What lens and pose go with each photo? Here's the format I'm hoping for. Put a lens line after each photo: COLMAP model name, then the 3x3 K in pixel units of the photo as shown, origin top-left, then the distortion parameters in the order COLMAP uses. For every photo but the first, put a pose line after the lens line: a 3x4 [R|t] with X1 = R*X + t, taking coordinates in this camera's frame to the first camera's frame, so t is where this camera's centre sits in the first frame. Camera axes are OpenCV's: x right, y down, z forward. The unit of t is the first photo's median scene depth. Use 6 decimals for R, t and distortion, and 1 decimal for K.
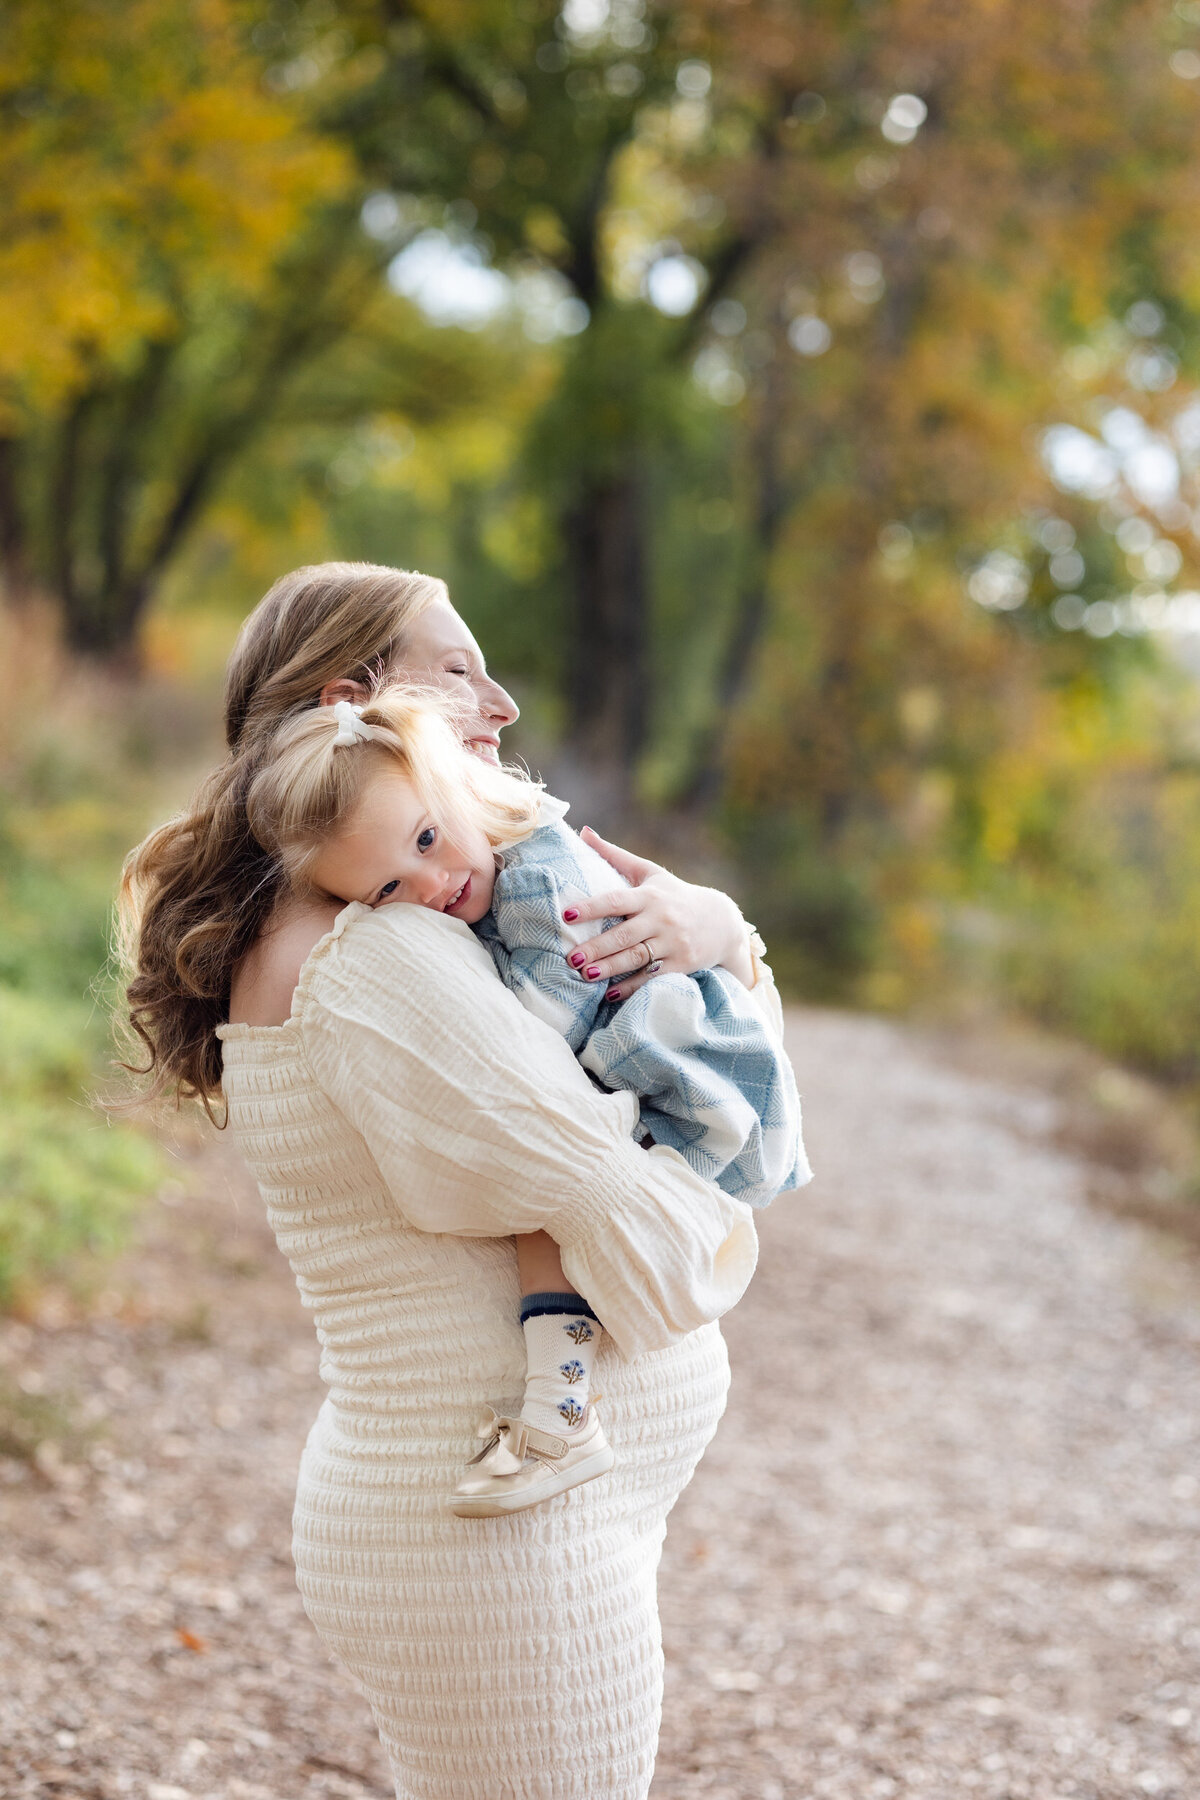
lens RADIAL K [[4479.7, 0, 582.2], [0, 4479.7, 902.4], [0, 0, 1]] dist [0.086836, 0.000000]
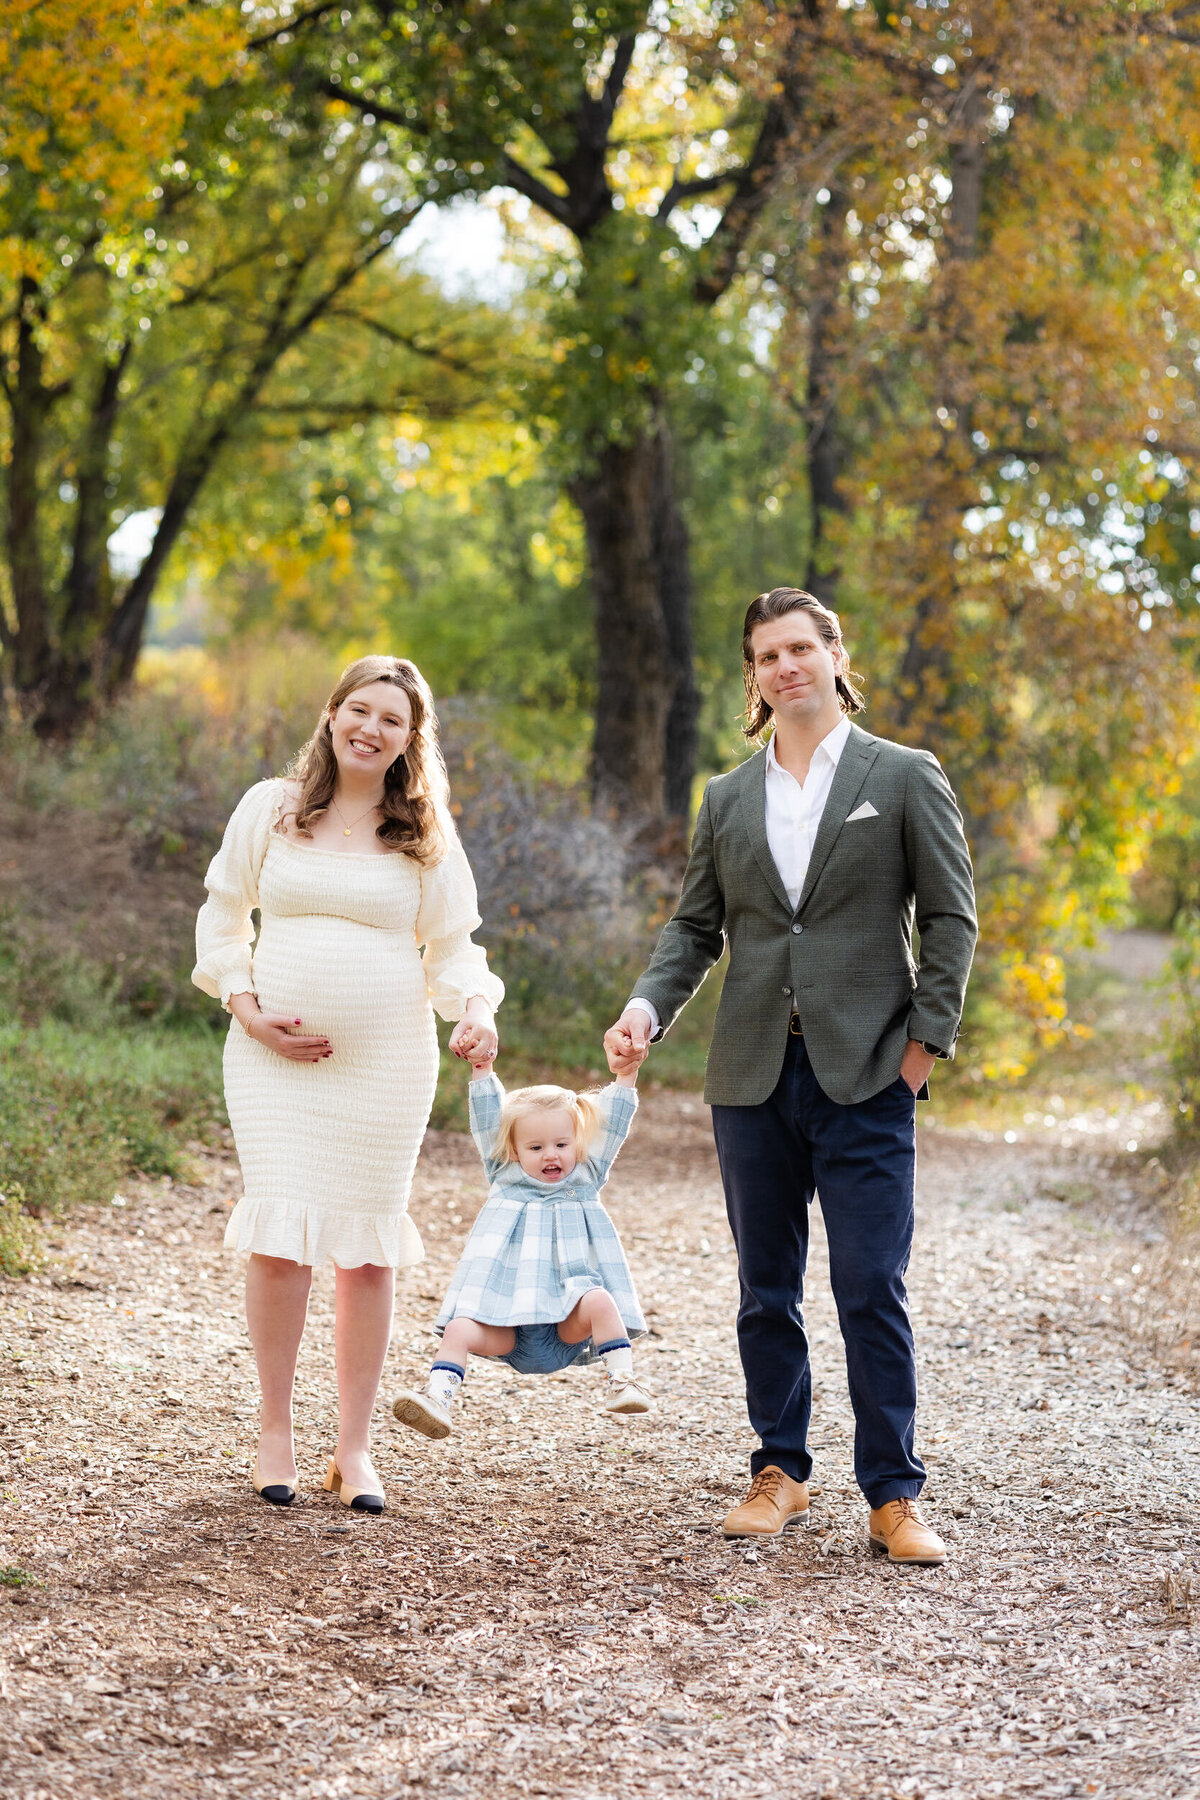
lens RADIAL K [[4479.7, 0, 592.7], [0, 4479.7, 912.0], [0, 0, 1]] dist [0.086836, 0.000000]
pose [[0.998699, -0.049338, -0.012899, 0.100343], [0.049328, 0.998782, -0.001104, -0.074636], [0.012938, 0.000466, 0.999916, 2.170570]]
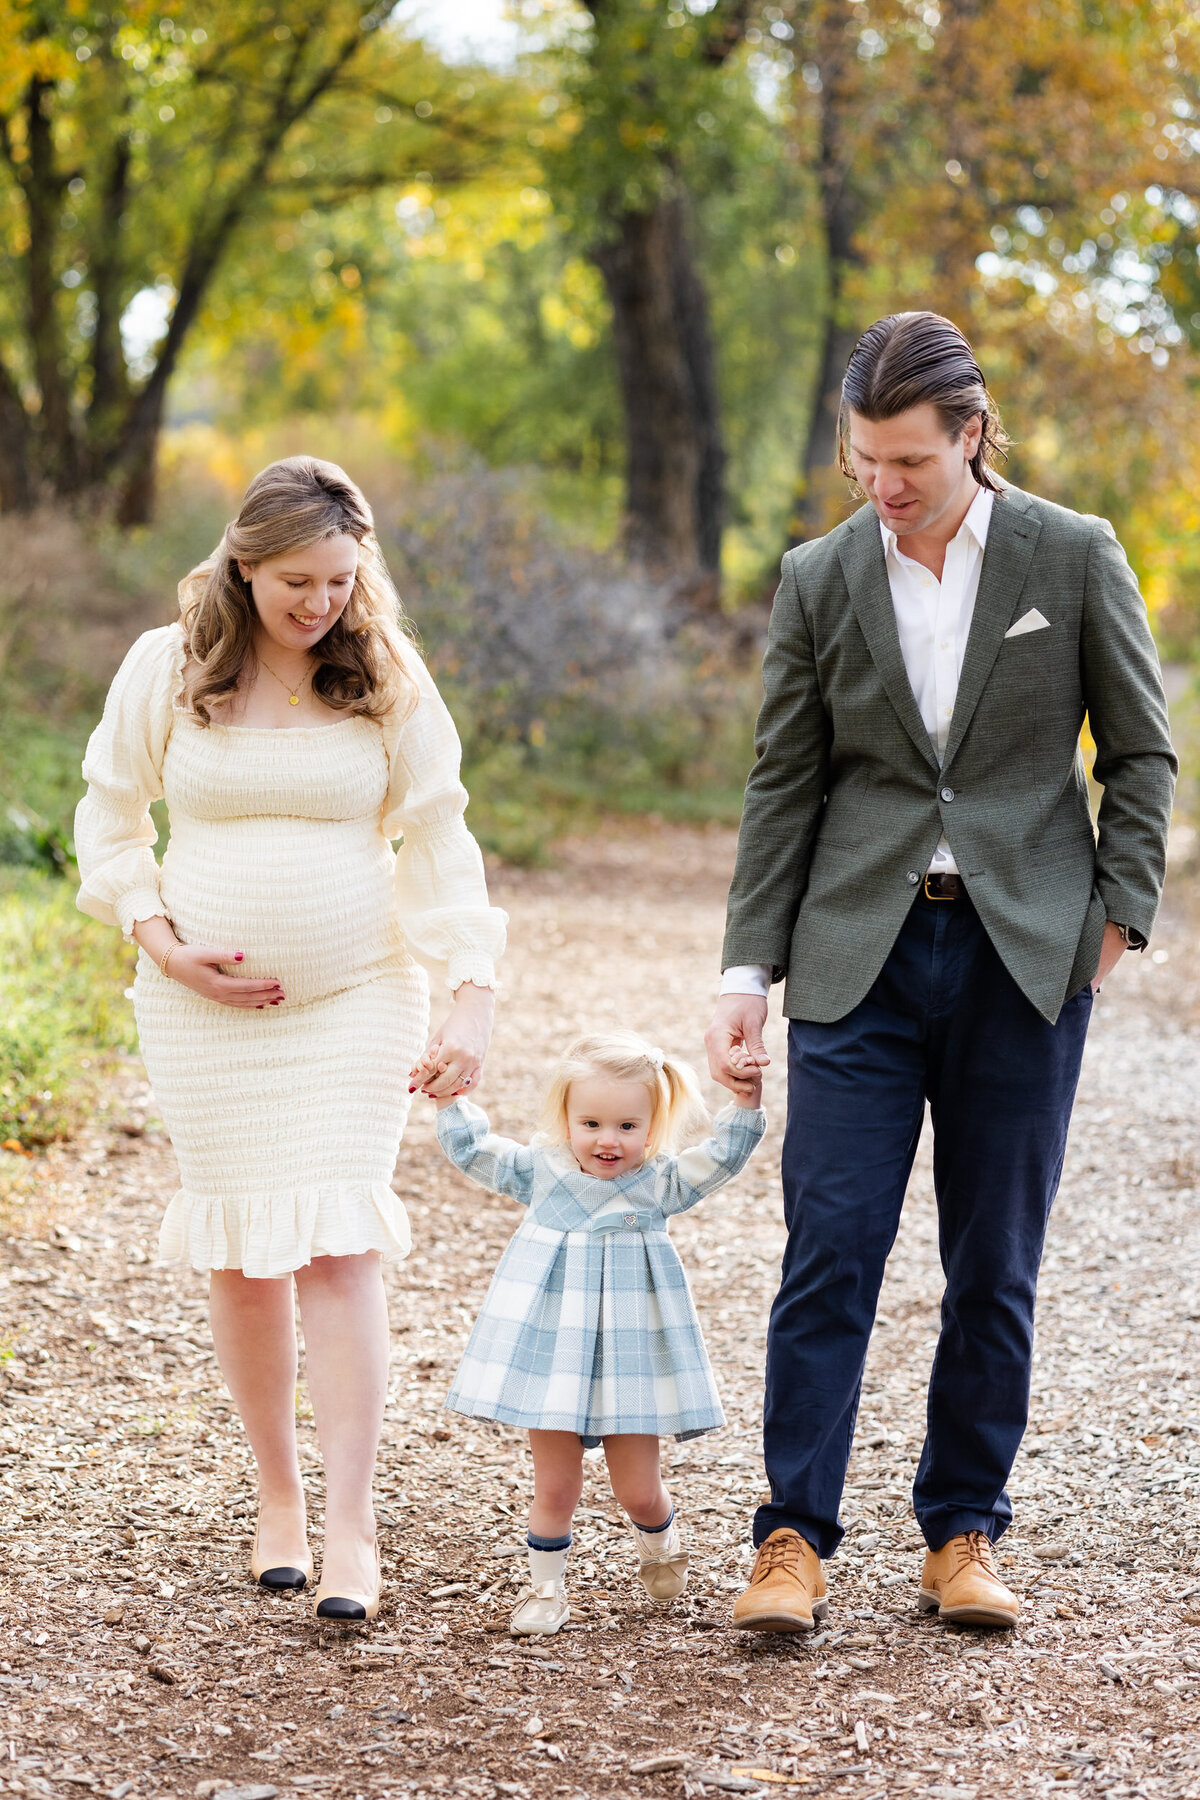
lens RADIAL K [[4527.4, 0, 600.5], [0, 4527.4, 895.6], [0, 0, 1]] dist [0.071905, 0.000000]
pose [[0.995083, -0.096559, -0.022056, 0.073471], [0.097504, 0.994135, 0.046792, -0.066845], [0.017408, -0.048712, 0.998661, 1.776977]]
